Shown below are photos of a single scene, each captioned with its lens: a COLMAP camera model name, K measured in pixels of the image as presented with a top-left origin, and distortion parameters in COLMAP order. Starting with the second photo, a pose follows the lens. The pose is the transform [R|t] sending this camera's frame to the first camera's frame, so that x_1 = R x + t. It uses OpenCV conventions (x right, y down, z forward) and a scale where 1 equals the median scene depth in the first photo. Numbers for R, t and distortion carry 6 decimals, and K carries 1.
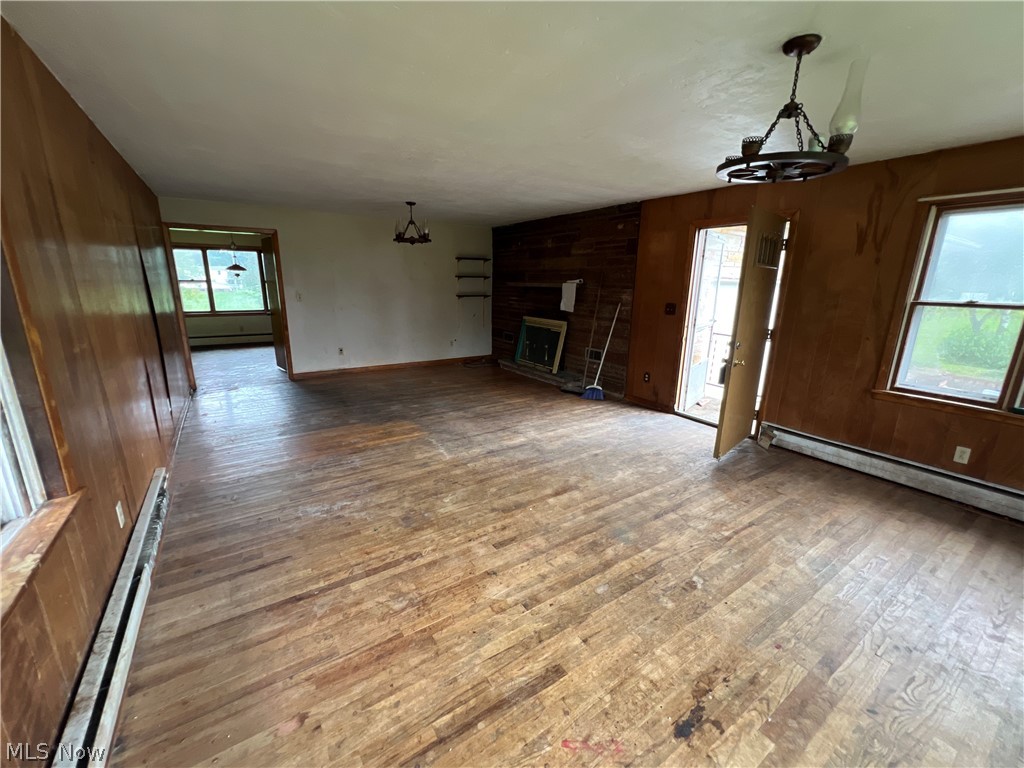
lens RADIAL K [[416.2, 0, 511.4], [0, 416.2, 385.9], [0, 0, 1]] dist [0.000234, -0.000131]
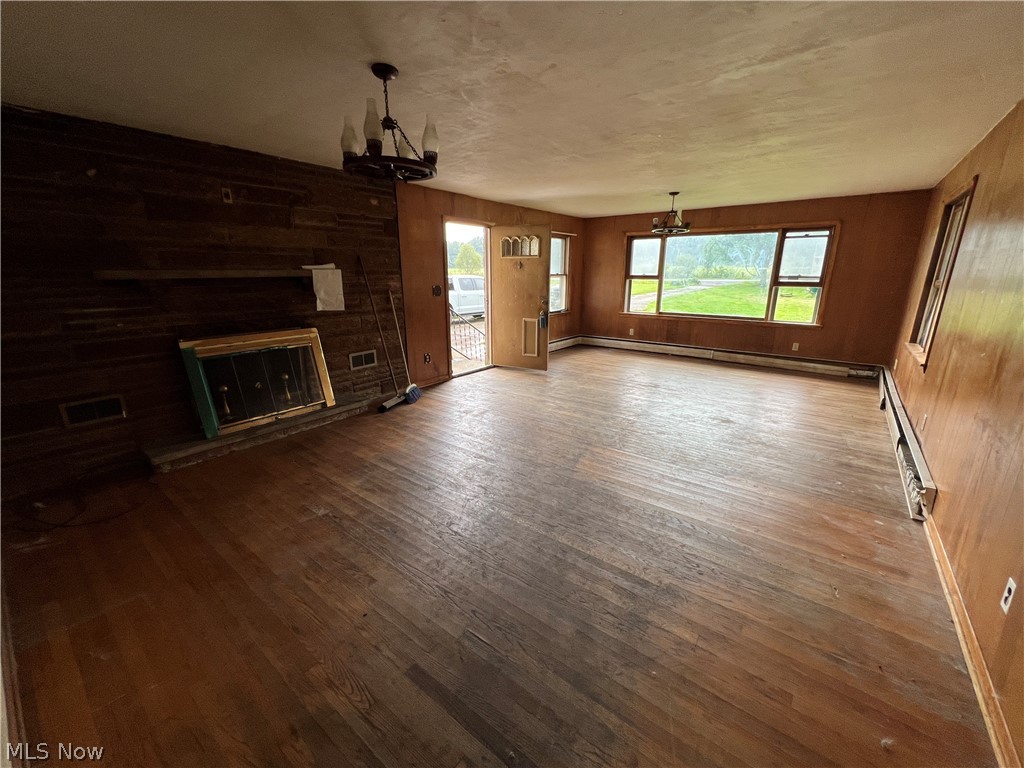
lens RADIAL K [[416.2, 0, 512.8], [0, 416.2, 382.1], [0, 0, 1]] dist [0.000234, -0.000131]
pose [[-0.316956, -0.263684, 0.911048, -0.918108], [0.226953, 0.911583, 0.342796, -0.355710], [-0.920886, 0.315417, -0.229088, 1.364742]]
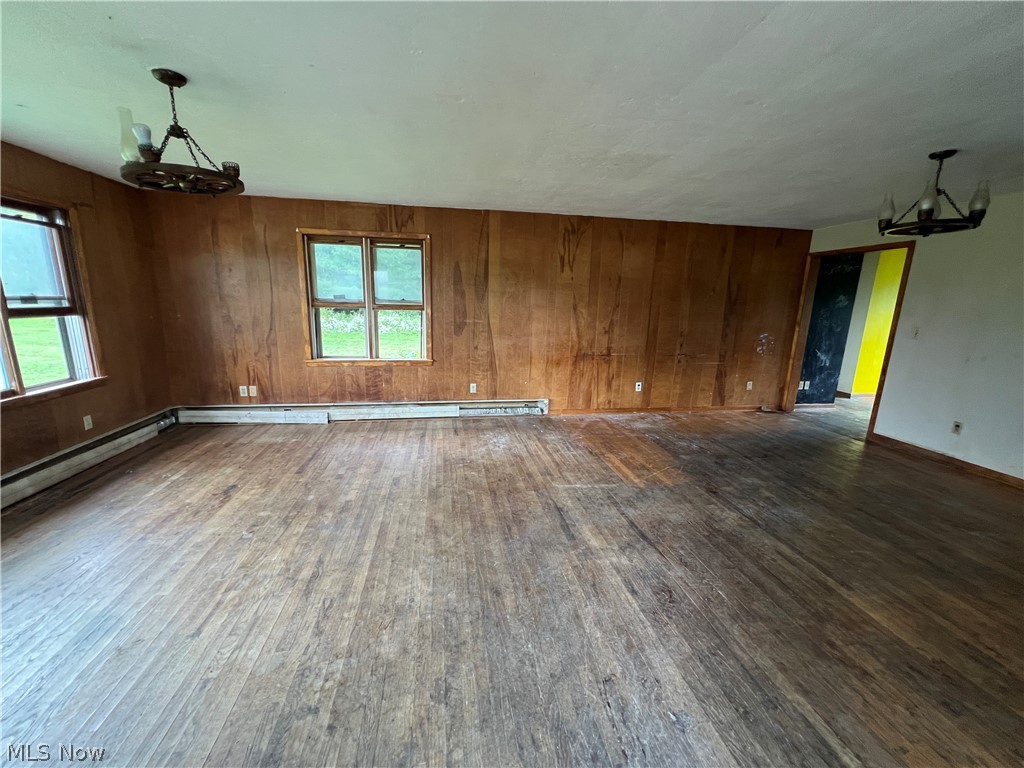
lens RADIAL K [[411.6, 0, 514.8], [0, 411.6, 386.8], [0, 0, 1]] dist [0.000278, 0.000934]
pose [[-0.407054, 0.166080, -0.898179, 0.603143], [-0.253061, 0.924333, 0.285603, -0.240175], [0.877649, 0.343550, -0.334225, 1.031335]]
